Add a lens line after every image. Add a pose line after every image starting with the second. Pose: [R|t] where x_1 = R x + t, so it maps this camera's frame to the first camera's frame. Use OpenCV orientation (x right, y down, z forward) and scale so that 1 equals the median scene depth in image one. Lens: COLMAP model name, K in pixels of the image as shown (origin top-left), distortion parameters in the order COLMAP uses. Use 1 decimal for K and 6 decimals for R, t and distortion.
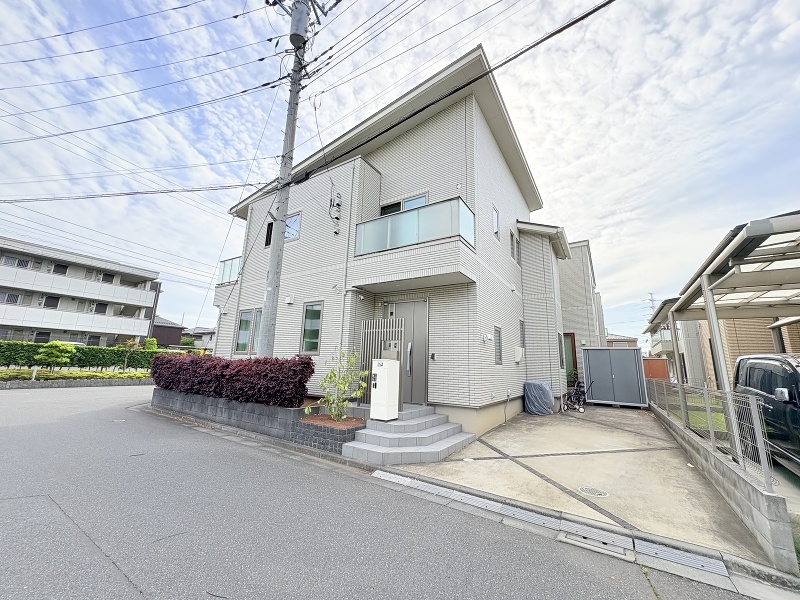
lens RADIAL K [[316.4, 0, 398.8], [0, 316.4, 297.9], [0, 0, 1]] dist [-0.000702, 0.000238]
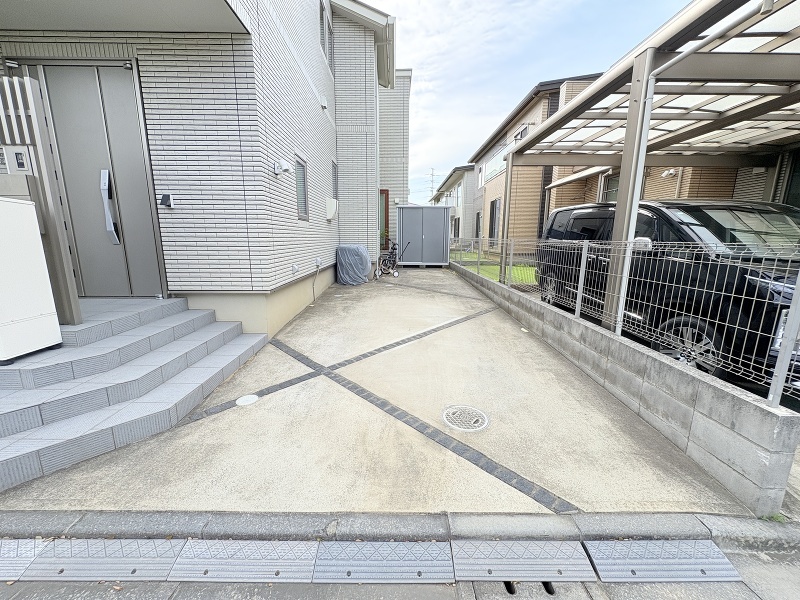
lens RADIAL K [[316.4, 0, 398.8], [0, 316.4, 297.9], [0, 0, 1]] dist [-0.000702, 0.000238]
pose [[0.833334, -0.130919, 0.537042, 0.126644], [-0.094473, 0.923522, 0.371729, 0.111774], [-0.544637, -0.360510, 0.757234, 0.400050]]
